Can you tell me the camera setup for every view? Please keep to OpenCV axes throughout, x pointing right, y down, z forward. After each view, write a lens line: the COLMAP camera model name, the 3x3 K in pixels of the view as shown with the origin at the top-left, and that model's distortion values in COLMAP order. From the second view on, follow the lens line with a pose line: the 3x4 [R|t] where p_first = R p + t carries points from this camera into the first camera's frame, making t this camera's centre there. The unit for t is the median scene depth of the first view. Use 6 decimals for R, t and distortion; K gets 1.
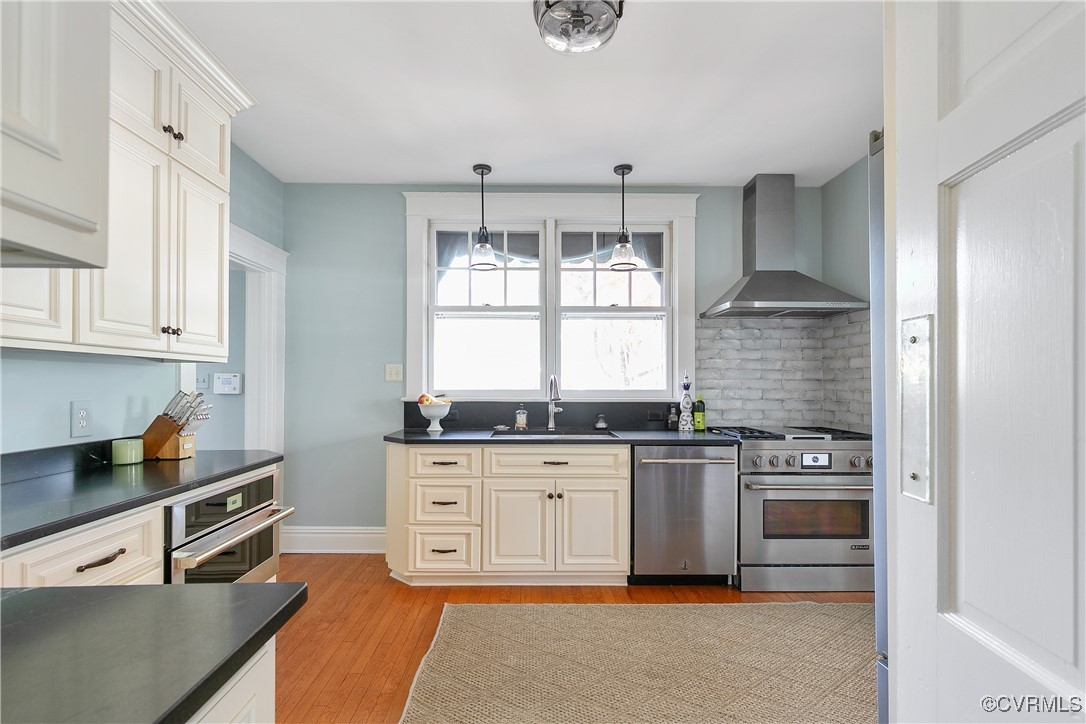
lens RADIAL K [[495.6, 0, 530.9], [0, 495.6, 381.2], [0, 0, 1]] dist [0.013995, -0.002674]
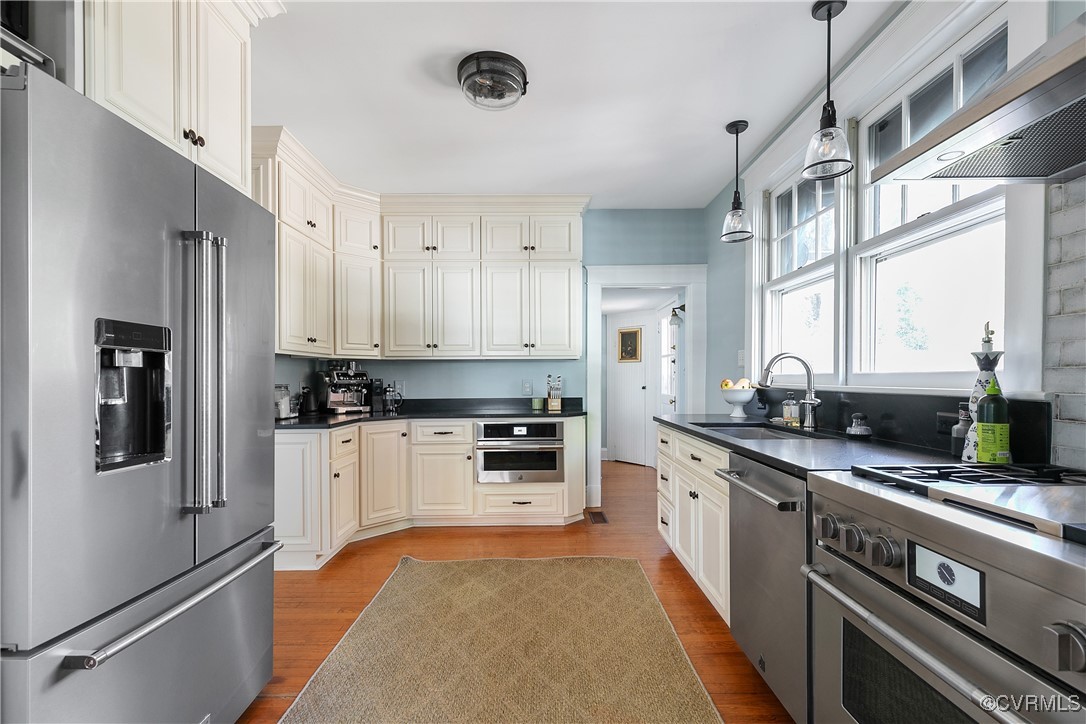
lens RADIAL K [[495.6, 0, 541.9], [0, 495.6, 380.9], [0, 0, 1]] dist [0.013995, -0.002674]
pose [[-0.011194, 0.004215, -0.999928, 0.765647], [0.010500, 0.999936, 0.004098, 0.021608], [0.999882, -0.010453, -0.011238, 0.624668]]
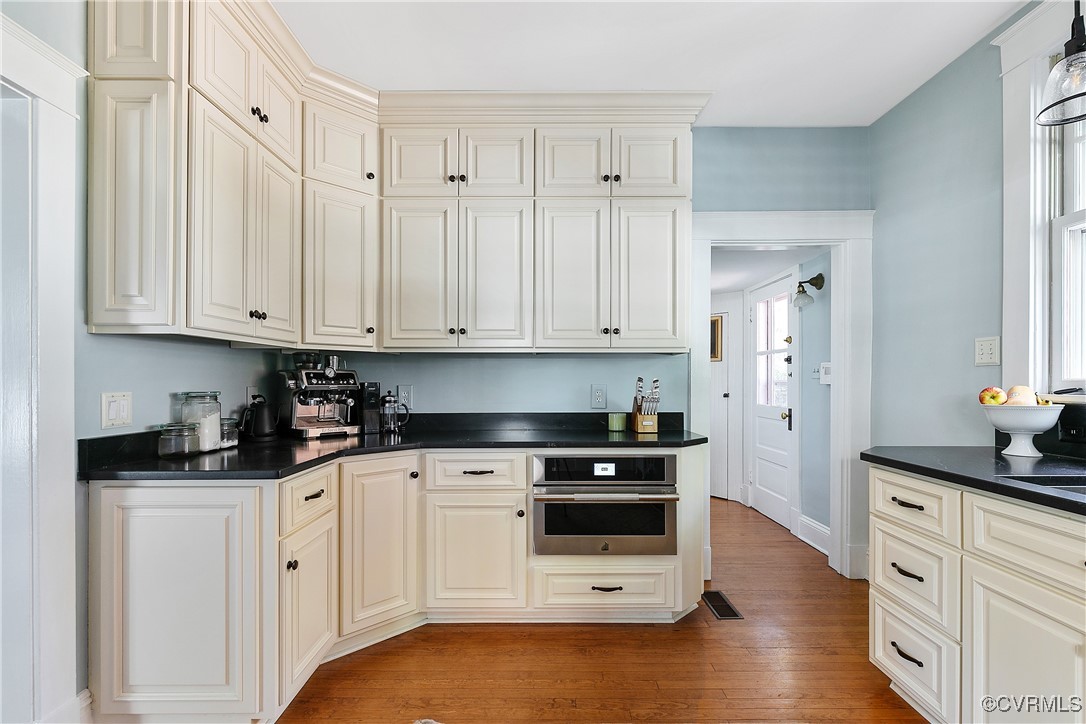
lens RADIAL K [[513.2, 0, 539.5], [0, 513.2, 380.0], [0, 0, 1]] dist [-0.005104, 0.000923]
pose [[-0.018562, -0.003685, -0.999821, 0.360252], [0.005336, 0.999979, -0.003784, 0.017757], [0.999813, -0.005406, -0.018542, 0.488856]]
